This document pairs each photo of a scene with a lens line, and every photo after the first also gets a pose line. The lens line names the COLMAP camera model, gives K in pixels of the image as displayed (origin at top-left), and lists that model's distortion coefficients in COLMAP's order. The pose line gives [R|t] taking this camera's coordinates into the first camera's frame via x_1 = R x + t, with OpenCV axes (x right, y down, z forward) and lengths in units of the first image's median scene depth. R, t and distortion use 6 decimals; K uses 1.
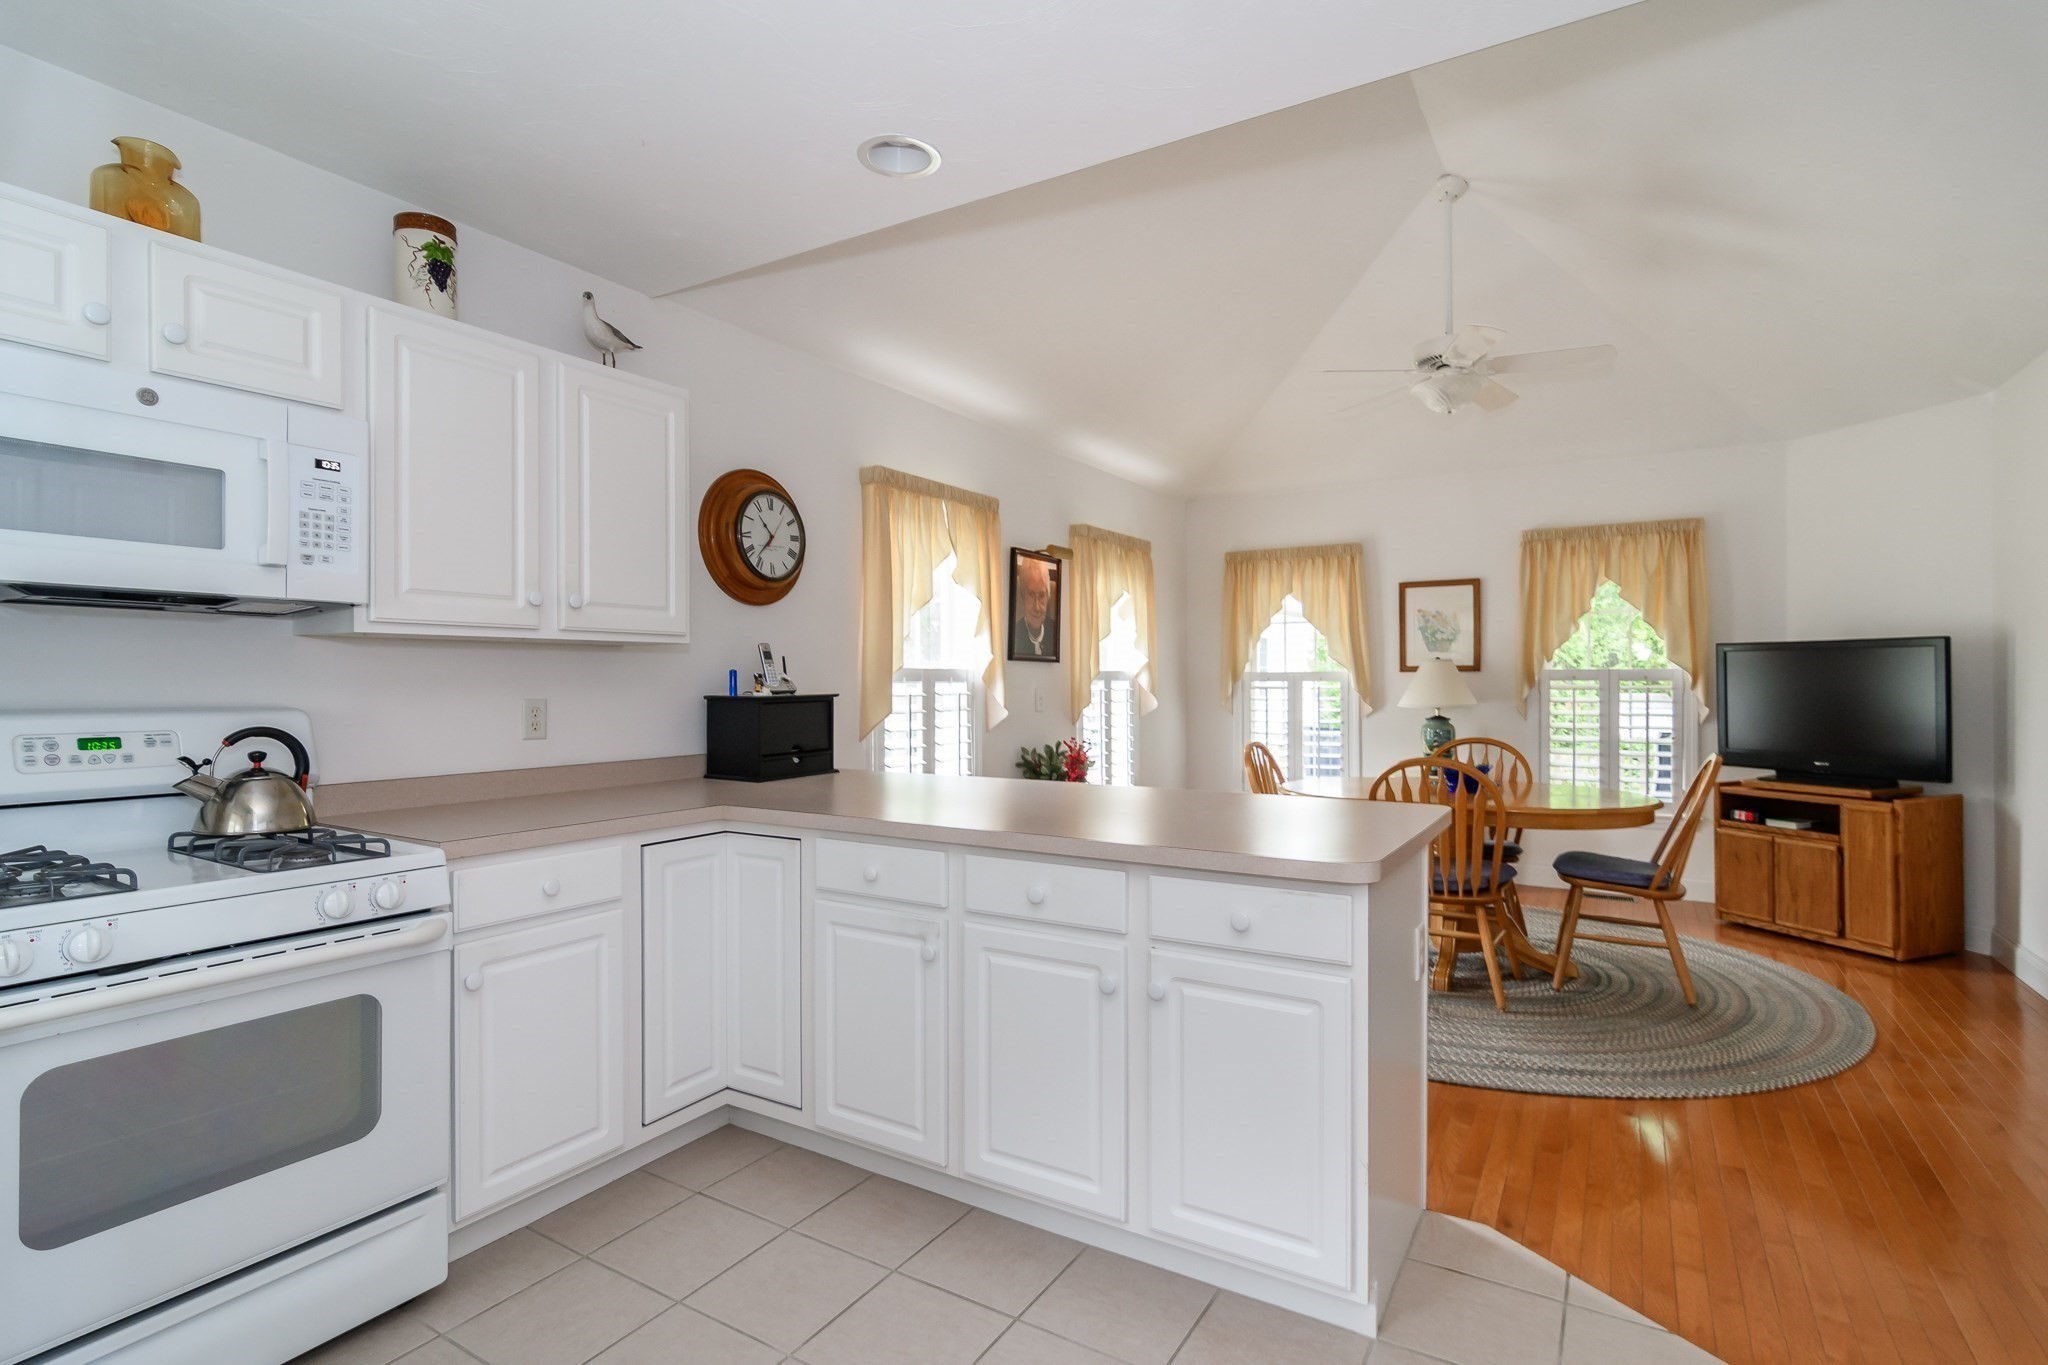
lens RADIAL K [[968.2, 0, 1026.0], [0, 968.2, 673.0], [0, 0, 1]] dist [-0.000514, 0.003548]
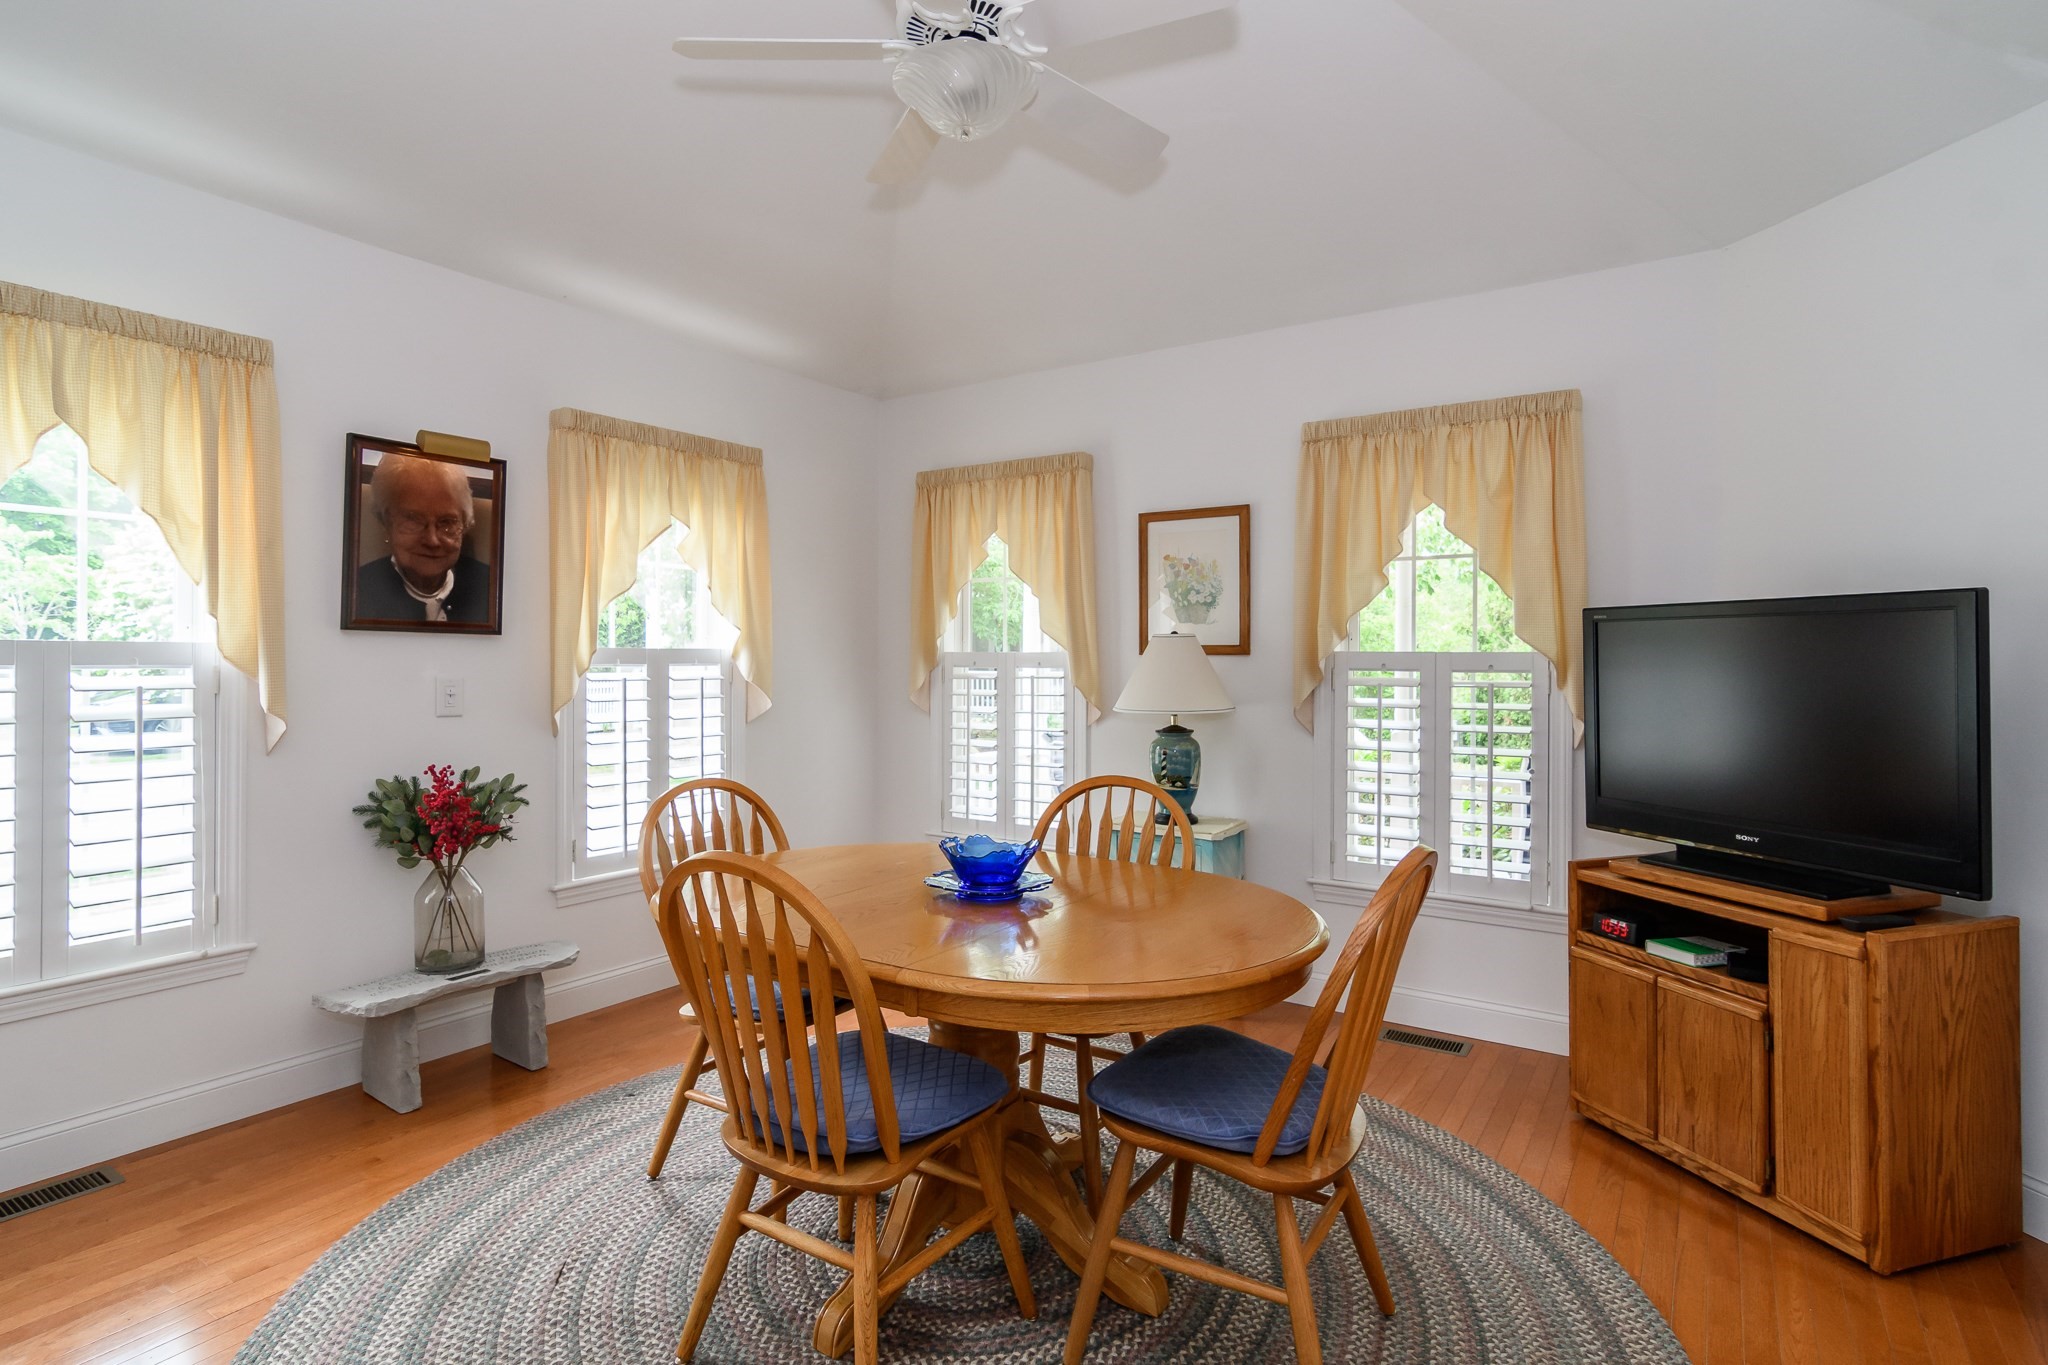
lens RADIAL K [[1019.2, 0, 1051.7], [0, 1019.2, 651.8], [0, 0, 1]] dist [0.011572, -0.000463]
pose [[0.999509, 0.008181, -0.030261, 0.408370], [-0.008146, 0.999966, 0.001254, -0.003744], [0.030271, -0.001007, 0.999541, 0.387804]]
